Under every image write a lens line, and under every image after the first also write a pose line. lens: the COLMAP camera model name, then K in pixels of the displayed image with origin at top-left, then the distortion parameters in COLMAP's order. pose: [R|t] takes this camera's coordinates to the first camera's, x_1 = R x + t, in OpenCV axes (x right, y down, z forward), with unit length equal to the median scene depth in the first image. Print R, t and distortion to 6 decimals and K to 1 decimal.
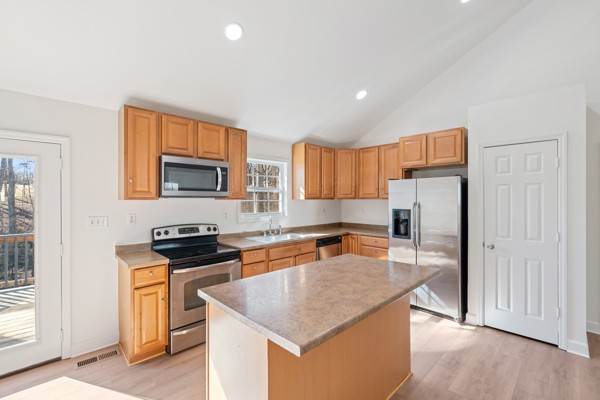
lens RADIAL K [[264.4, 0, 300.5], [0, 264.4, 198.4], [0, 0, 1]] dist [-0.000222, -0.000370]
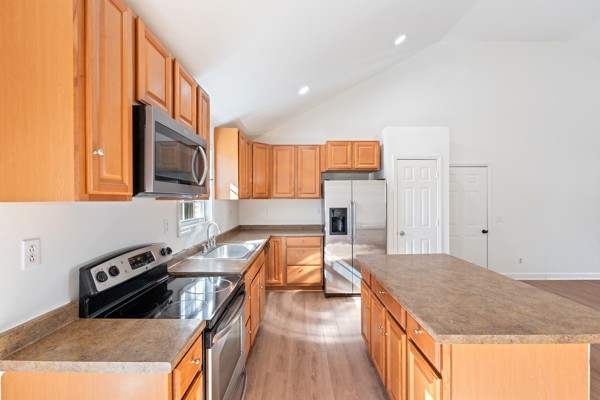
lens RADIAL K [[266.7, 0, 297.8], [0, 266.7, 198.6], [0, 0, 1]] dist [-0.000198, -0.000270]
pose [[0.696489, -0.002227, 0.717564, -0.597517], [0.001574, 0.999998, 0.001575, 0.000958], [-0.717565, 0.000033, 0.696491, 0.423585]]
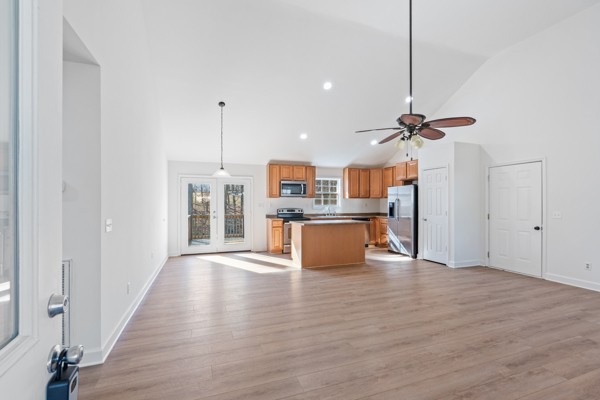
lens RADIAL K [[269.3, 0, 300.0], [0, 269.3, 200.0], [0, 0, 1]] dist [-0.000731, 0.000442]
pose [[0.912456, -0.004992, -0.409143, 0.668714], [0.001099, 0.999952, -0.009750, 0.049846], [0.409172, 0.008447, 0.912418, -1.225333]]
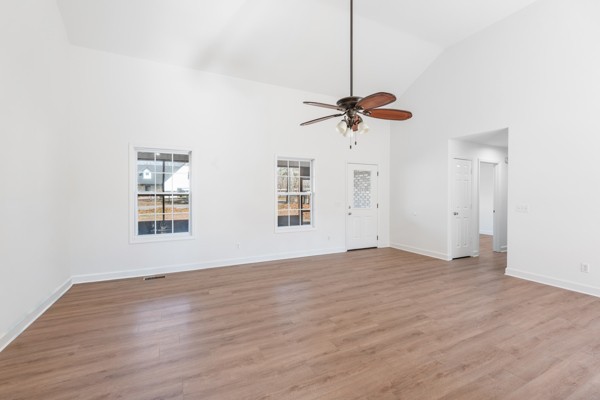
lens RADIAL K [[264.4, 0, 300.5], [0, 264.4, 198.4], [0, 0, 1]] dist [-0.000222, -0.000370]
pose [[-0.953012, -0.004887, 0.302895, 0.518302], [-0.001175, 0.999922, 0.012435, 0.049202], [-0.302932, 0.011495, -0.952943, 0.907033]]
